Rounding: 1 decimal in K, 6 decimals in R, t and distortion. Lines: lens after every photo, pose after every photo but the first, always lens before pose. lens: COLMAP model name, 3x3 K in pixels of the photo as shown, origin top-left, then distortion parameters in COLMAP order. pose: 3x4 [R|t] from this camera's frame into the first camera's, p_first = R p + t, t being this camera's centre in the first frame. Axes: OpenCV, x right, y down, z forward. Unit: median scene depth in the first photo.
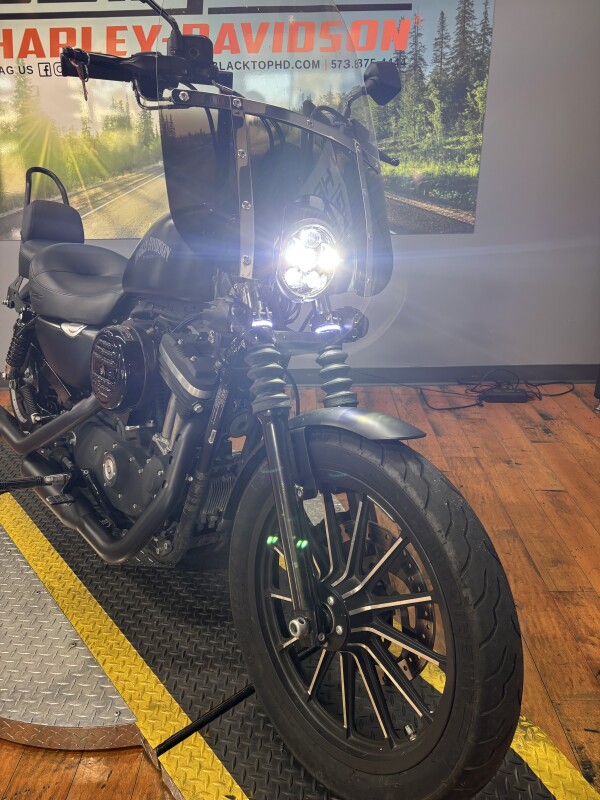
lens RADIAL K [[607.6, 0, 298.2], [0, 607.6, 396.7], [0, 0, 1]] dist [0.061773, -0.078714]
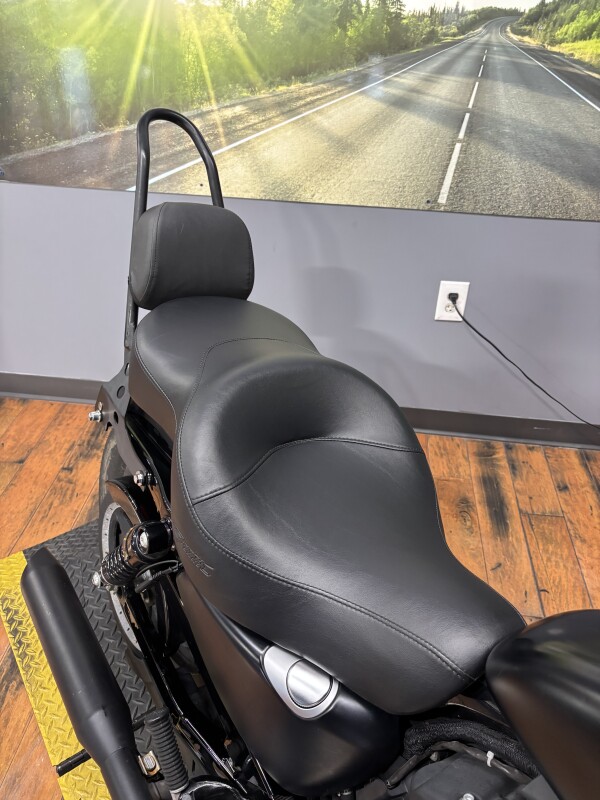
lens RADIAL K [[607.6, 0, 298.2], [0, 607.6, 396.7], [0, 0, 1]] dist [0.061773, -0.078714]
pose [[0.994798, 0.090410, -0.046941, -0.245769], [-0.076378, 0.966867, 0.243585, -0.248050], [0.067408, -0.238733, 0.968743, 0.451670]]
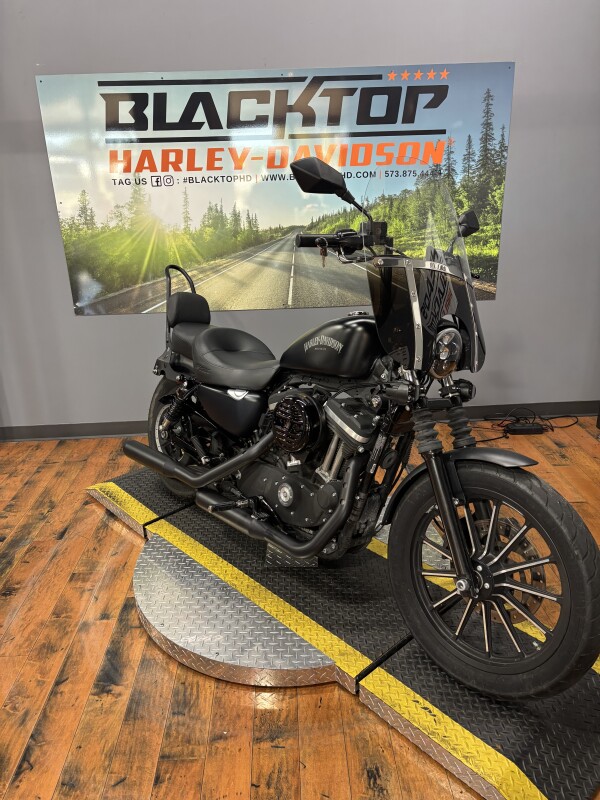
lens RADIAL K [[610.1, 0, 300.0], [0, 610.1, 400.0], [0, 0, 1]] dist [0.022731, -0.000375]
pose [[0.998562, -0.029812, 0.044546, -0.191495], [0.031854, 0.998441, -0.045841, -0.019690], [-0.043110, 0.047194, 0.997955, -0.243464]]
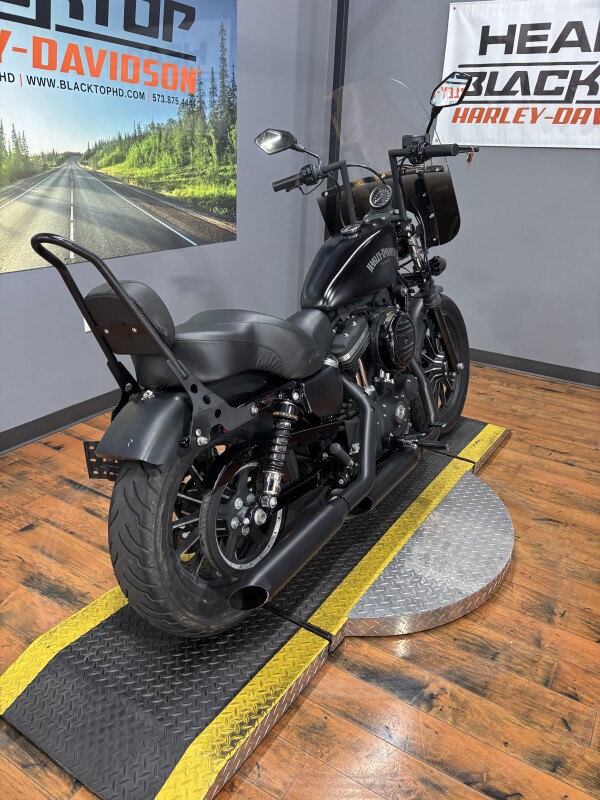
lens RADIAL K [[602.2, 0, 300.0], [0, 602.2, 400.0], [0, 0, 1]] dist [0.060757, -0.065059]
pose [[0.505867, -0.286511, 0.813640, -0.870773], [0.283125, 0.946123, 0.157135, -0.120206], [-0.814825, 0.150872, 0.559731, 0.244772]]
